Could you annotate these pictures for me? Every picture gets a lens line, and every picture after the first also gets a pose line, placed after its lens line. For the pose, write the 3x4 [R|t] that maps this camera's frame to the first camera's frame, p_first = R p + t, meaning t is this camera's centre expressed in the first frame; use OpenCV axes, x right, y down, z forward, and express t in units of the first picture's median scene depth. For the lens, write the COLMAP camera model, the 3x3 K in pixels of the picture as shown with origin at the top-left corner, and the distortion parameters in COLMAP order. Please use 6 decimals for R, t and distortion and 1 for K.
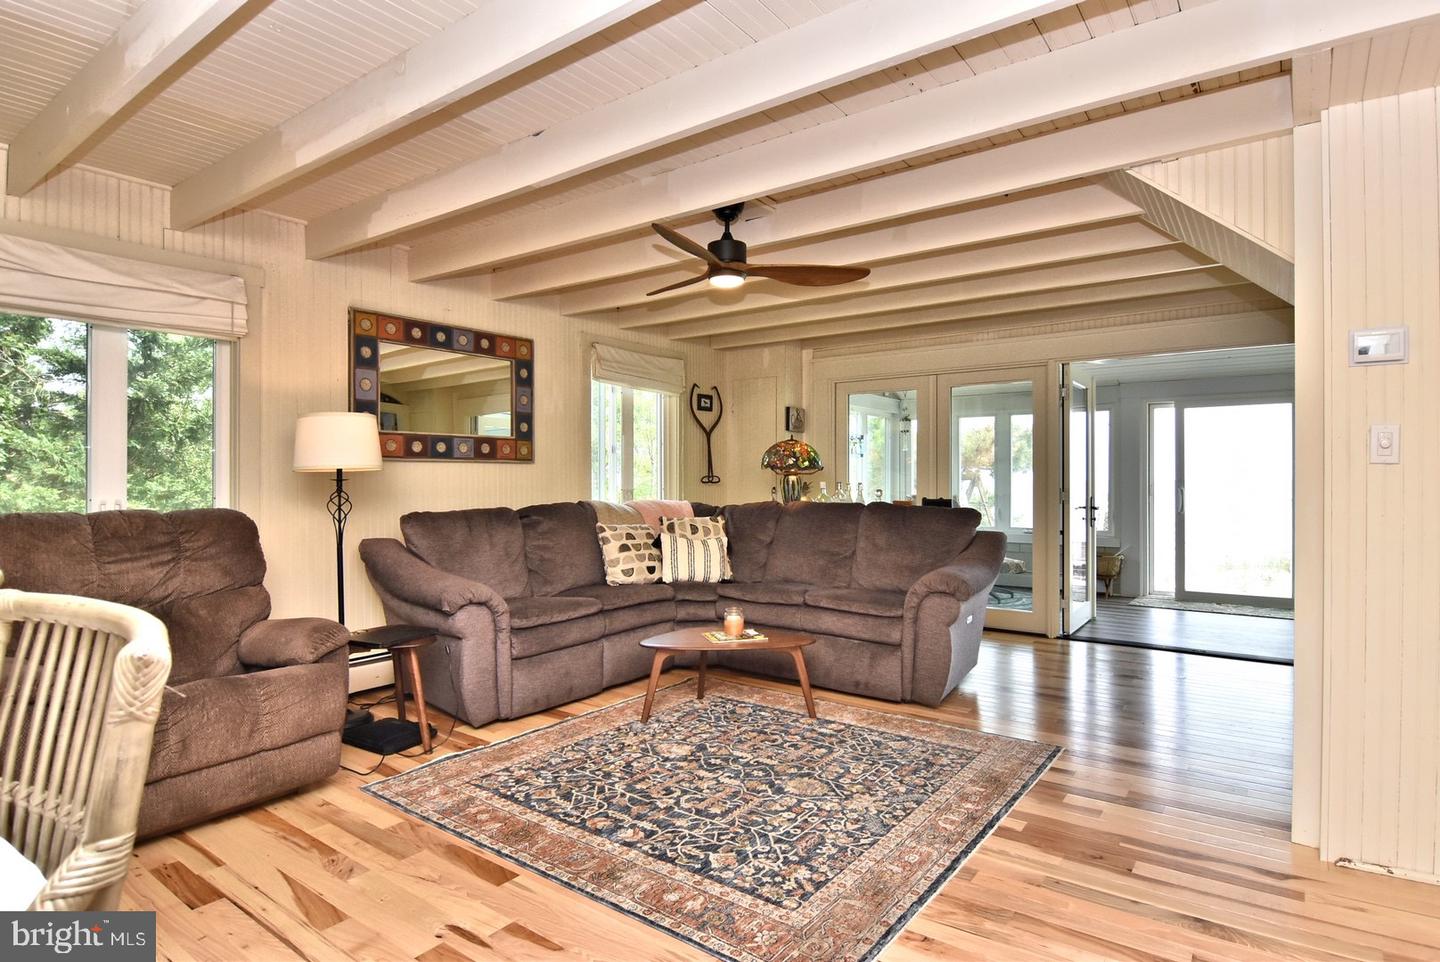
lens RADIAL K [[777.0, 0, 718.5], [0, 777.0, 475.5], [0, 0, 1]] dist [-0.004675, -0.007396]
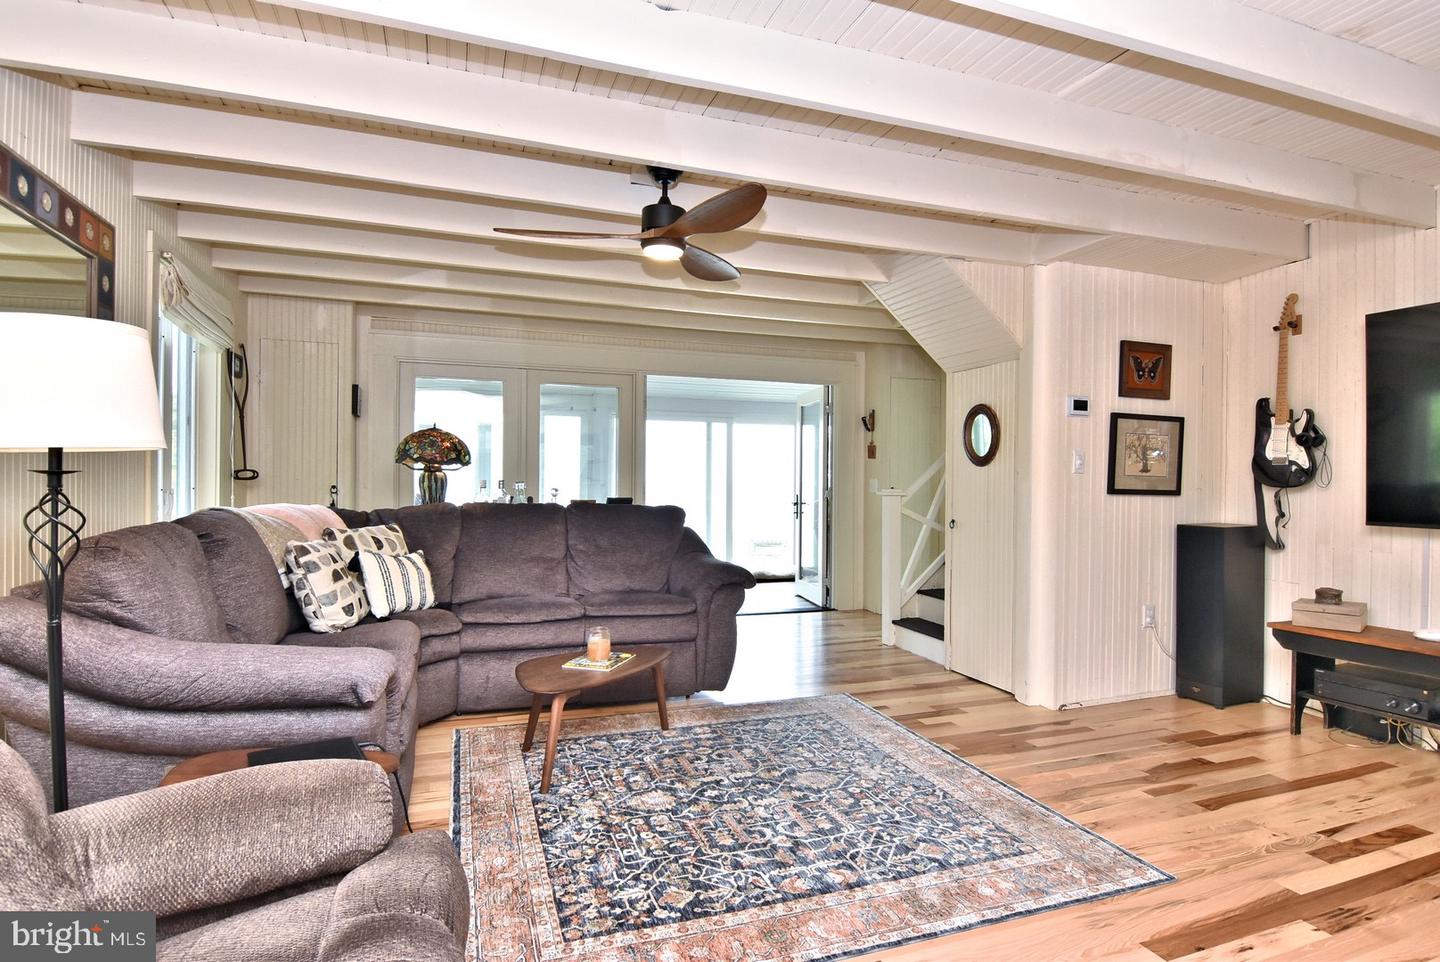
lens RADIAL K [[777.0, 0, 722.3], [0, 777.0, 483.0], [0, 0, 1]] dist [-0.004675, -0.007396]
pose [[0.539578, 0.003202, 0.841930, -0.751488], [-0.015355, 0.999864, 0.006038, 0.003795], [-0.841796, -0.016186, 0.539553, 0.508963]]
